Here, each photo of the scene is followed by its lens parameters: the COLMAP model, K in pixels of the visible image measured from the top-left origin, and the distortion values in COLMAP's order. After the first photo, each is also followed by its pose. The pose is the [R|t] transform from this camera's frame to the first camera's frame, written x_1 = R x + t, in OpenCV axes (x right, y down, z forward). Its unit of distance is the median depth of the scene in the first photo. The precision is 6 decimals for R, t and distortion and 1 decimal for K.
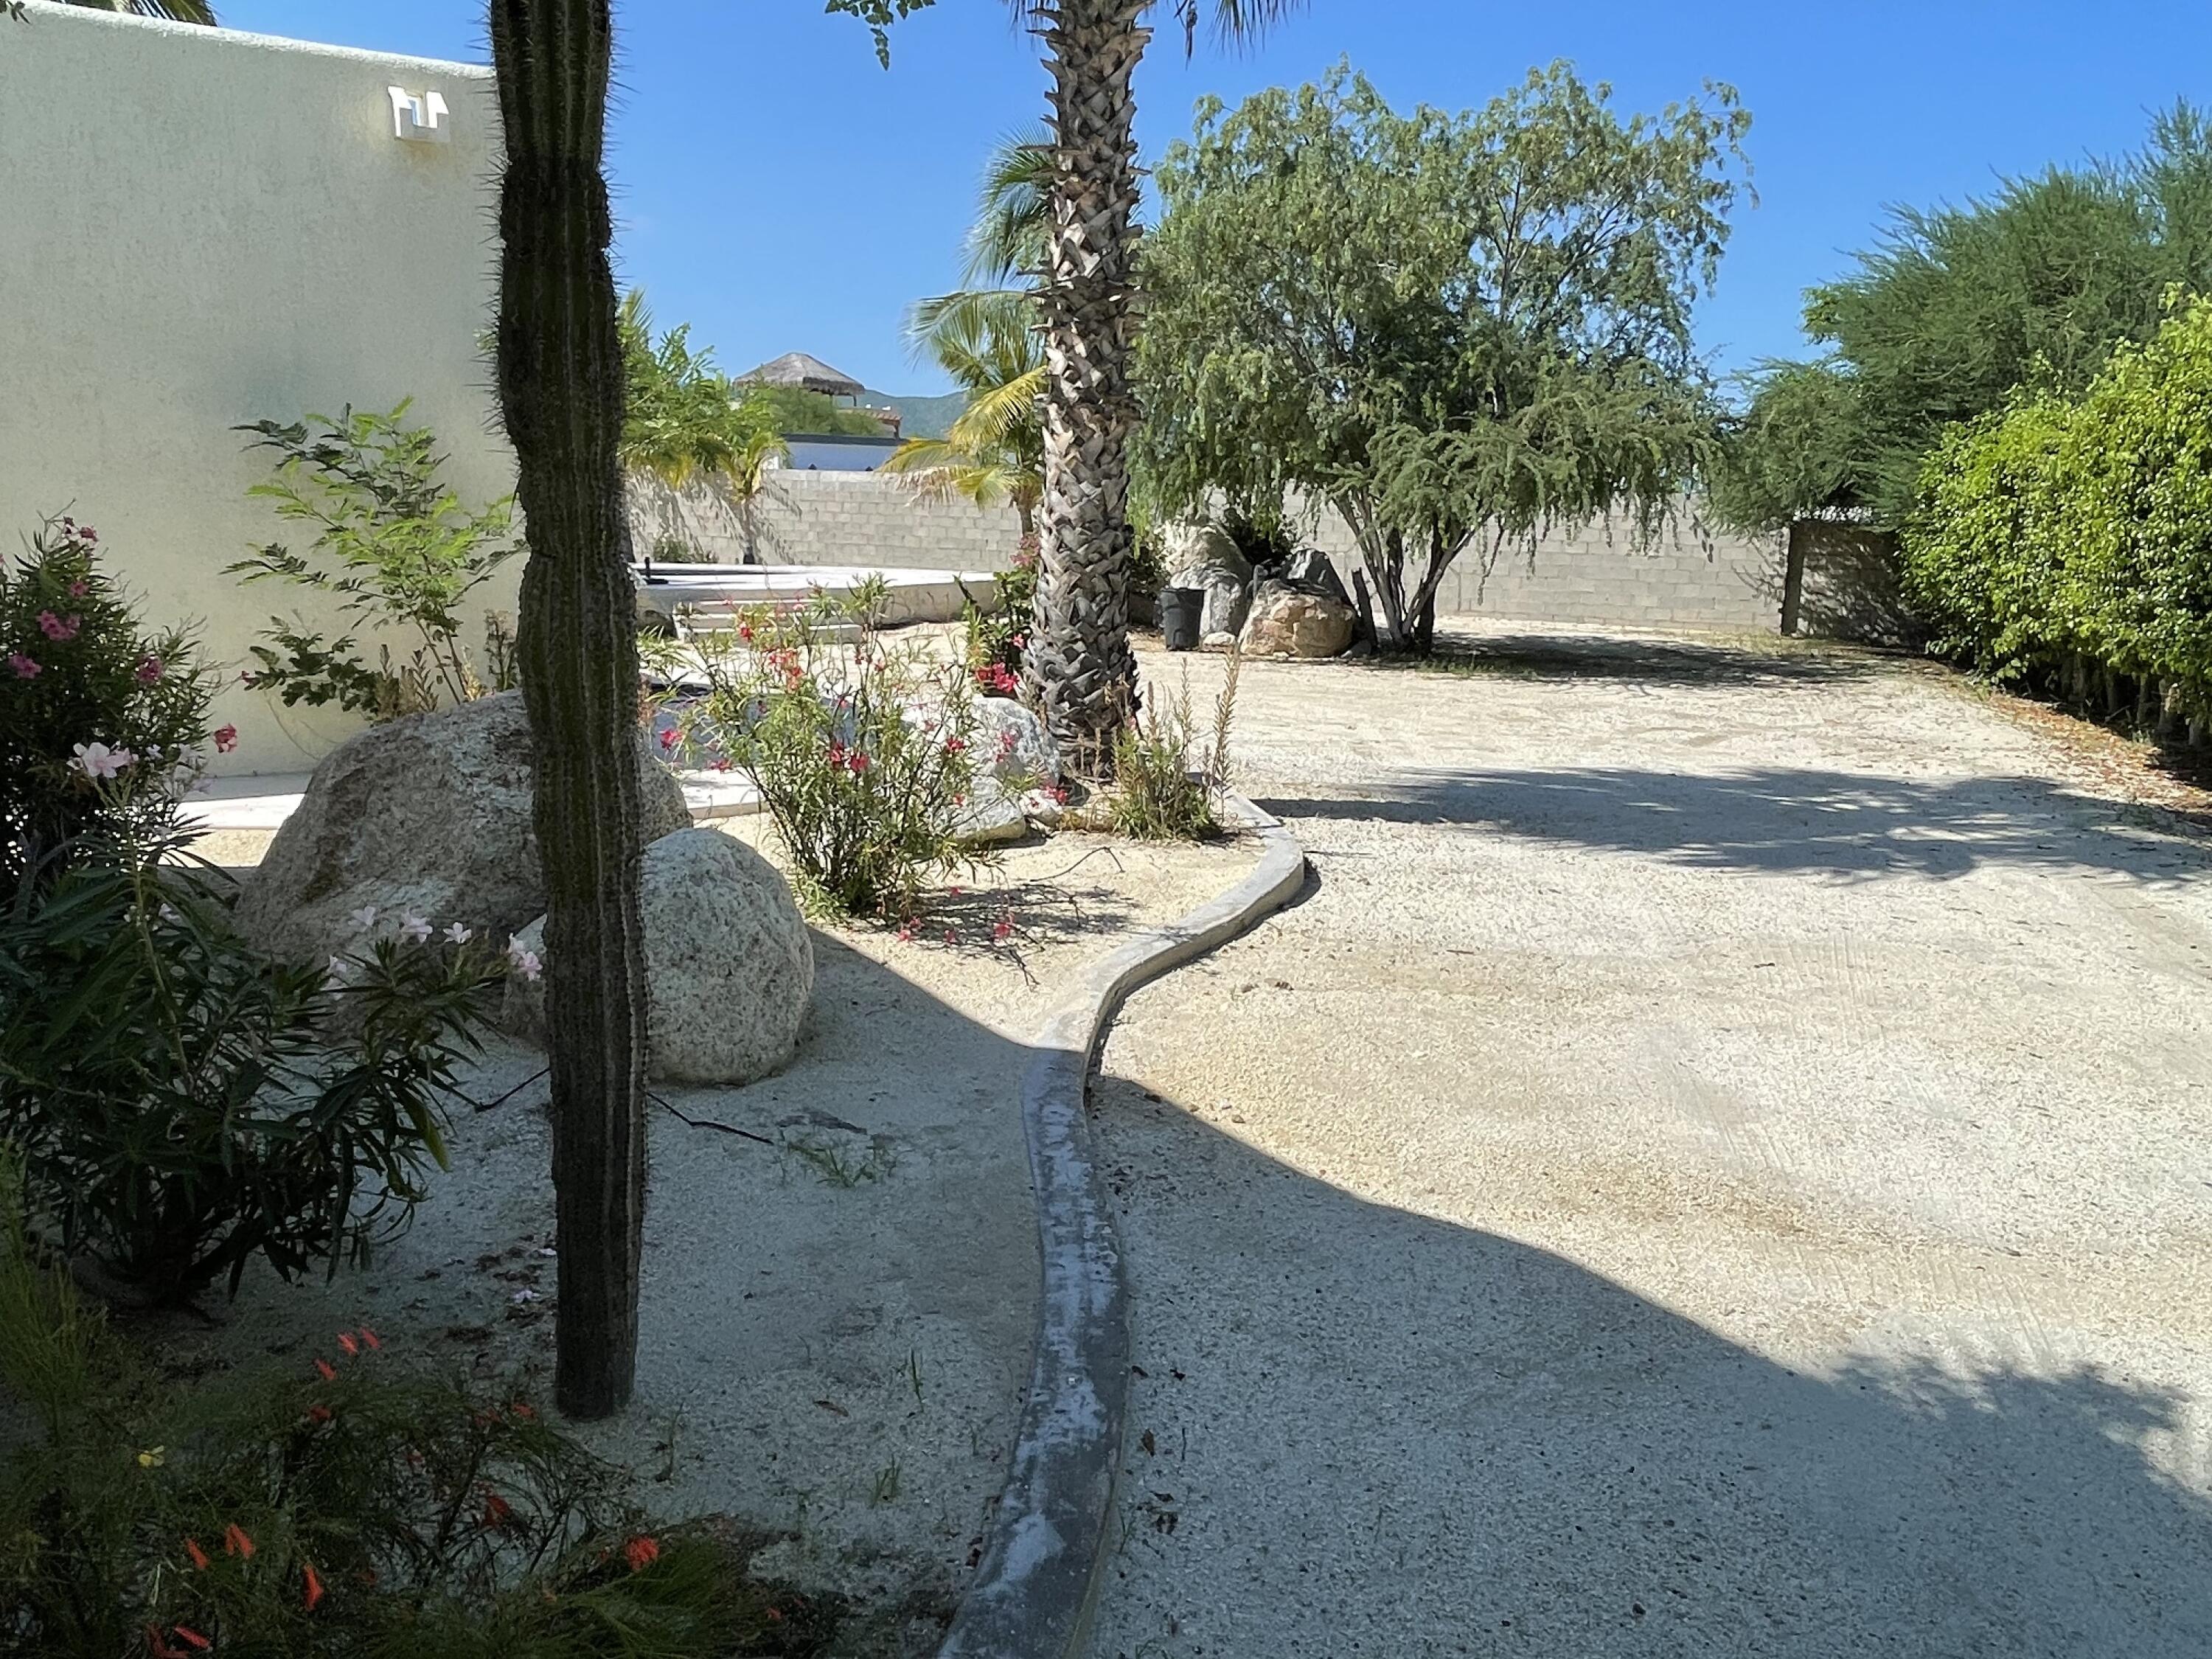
lens RADIAL K [[1596.1, 0, 1089.8], [0, 1596.1, 824.9], [0, 0, 1]] dist [0.032823, -0.065635]
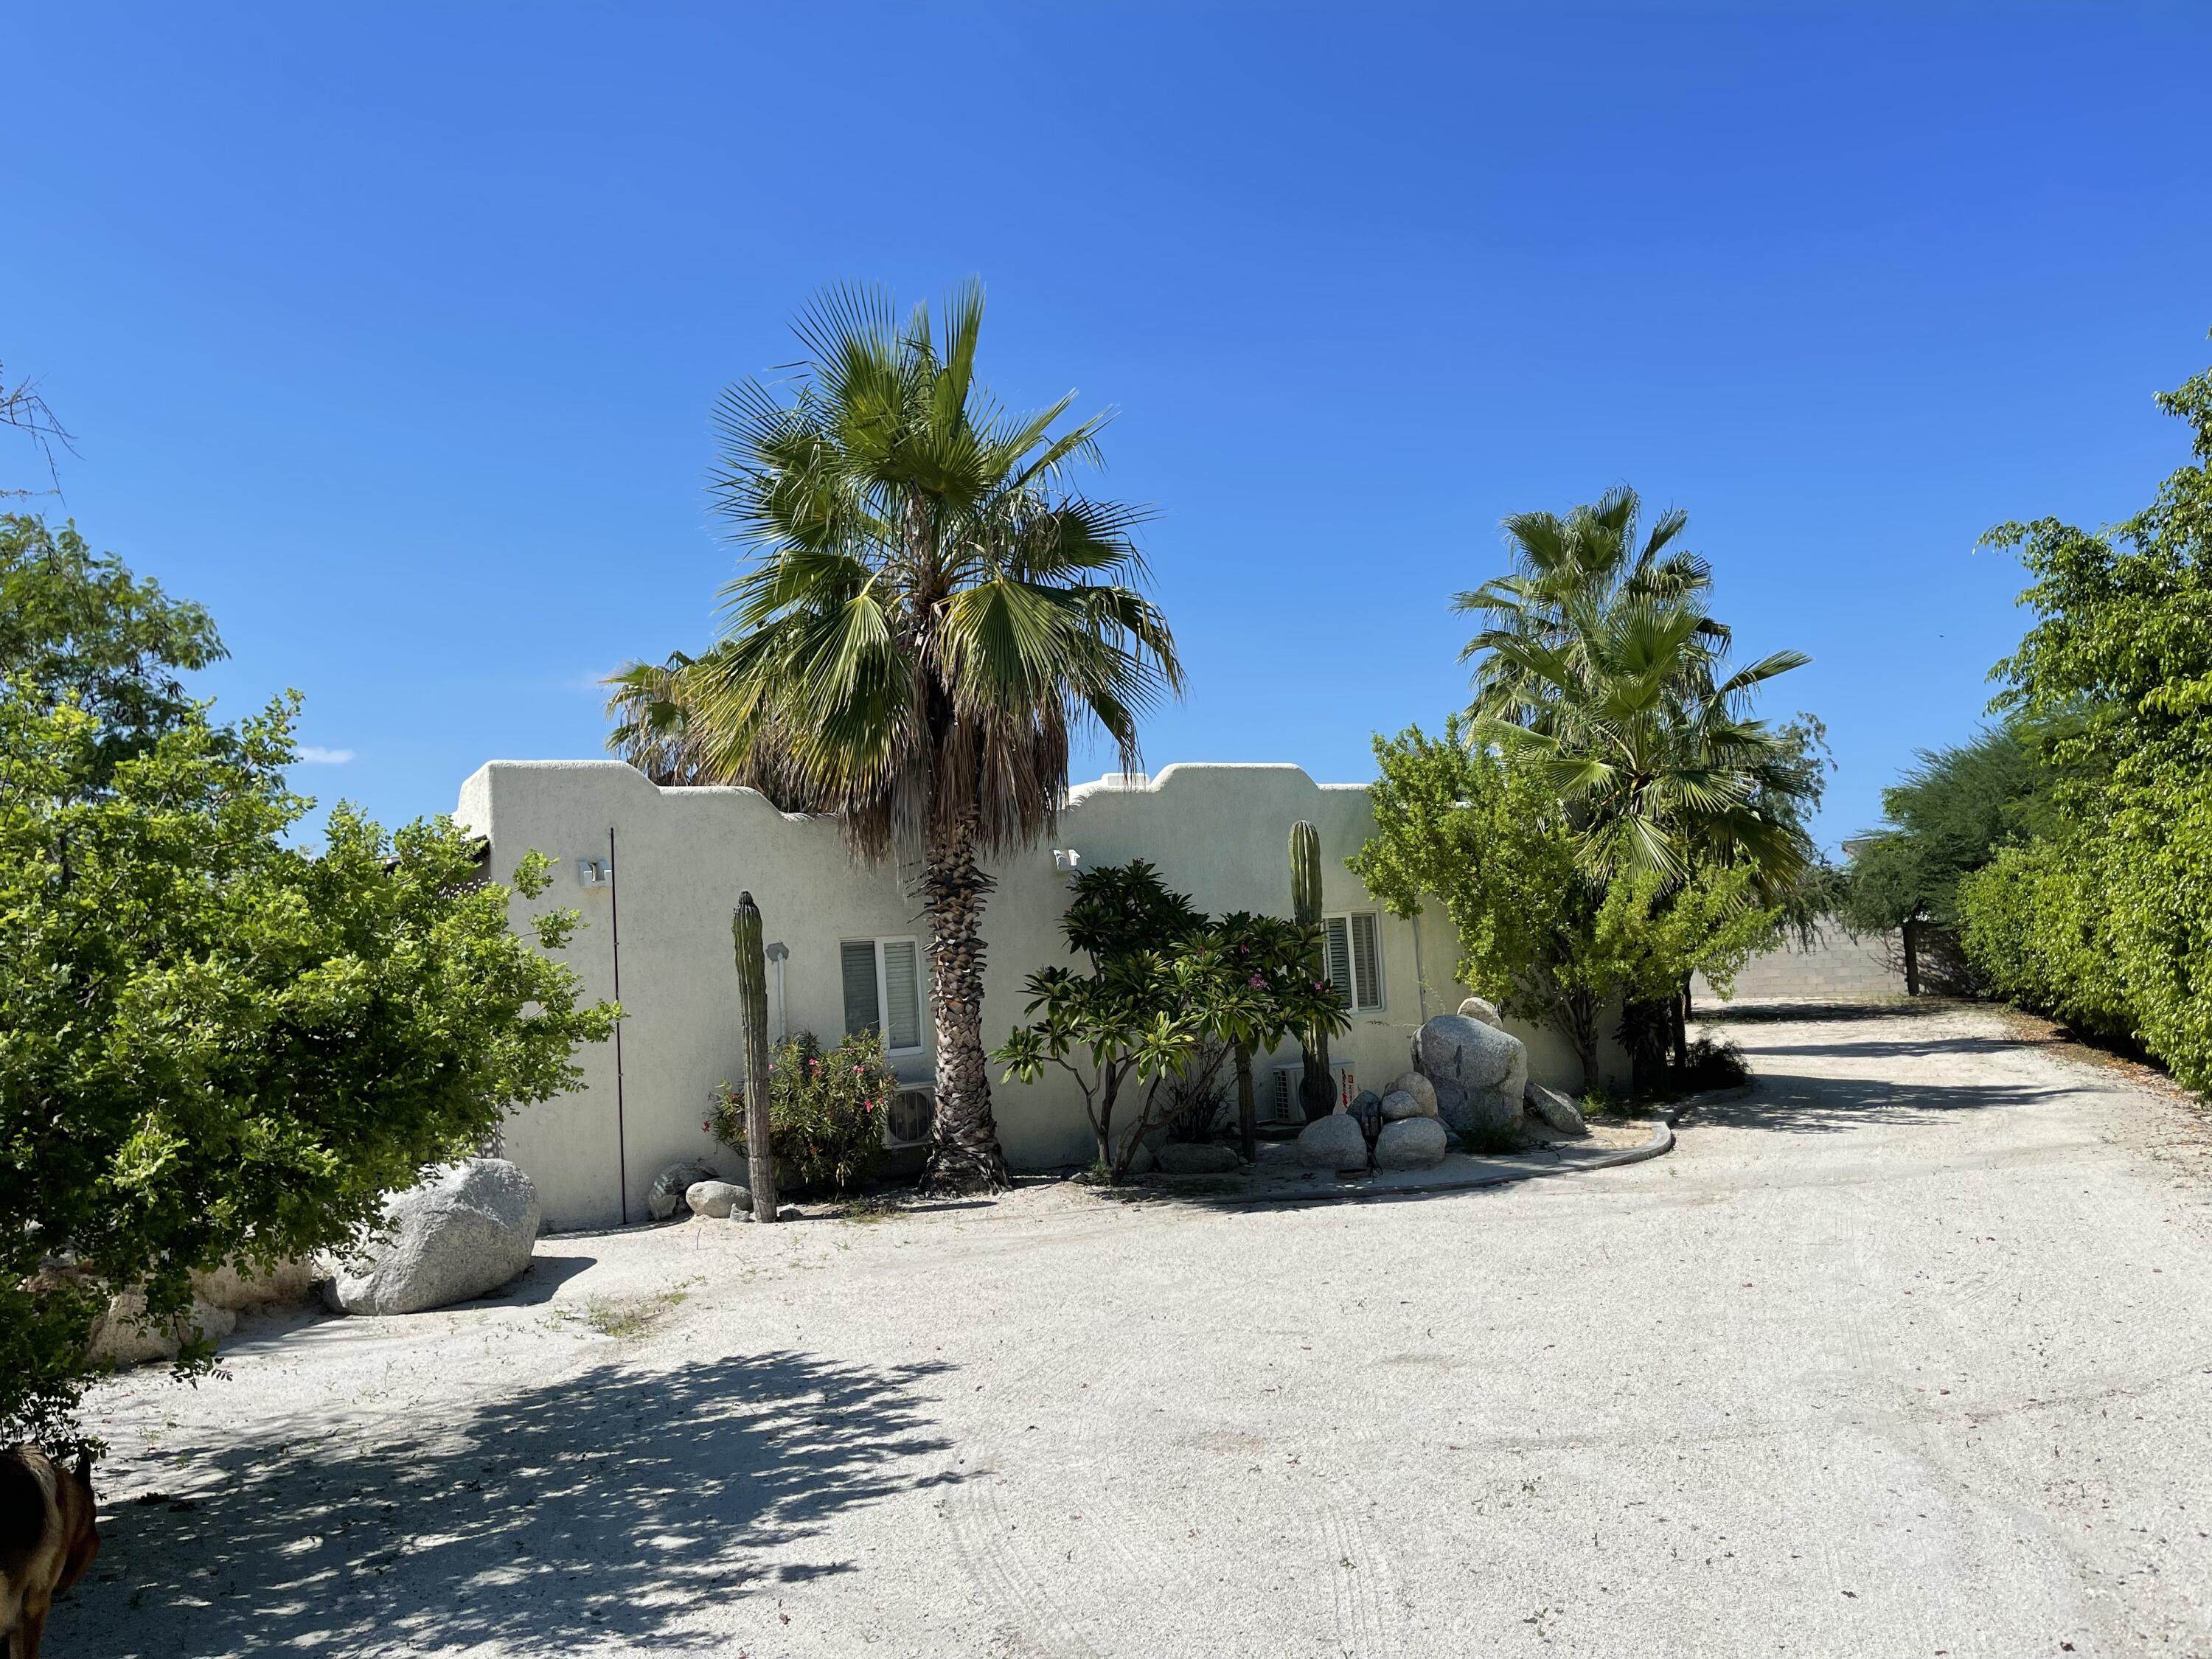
lens RADIAL K [[1672.6, 0, 1090.3], [0, 1672.6, 815.8], [0, 0, 1]] dist [0.078833, -0.093455]
pose [[0.994334, -0.079636, -0.070418, -0.290257], [0.057999, 0.961545, -0.268452, 0.138505], [0.089089, 0.262847, 0.960716, -0.879846]]
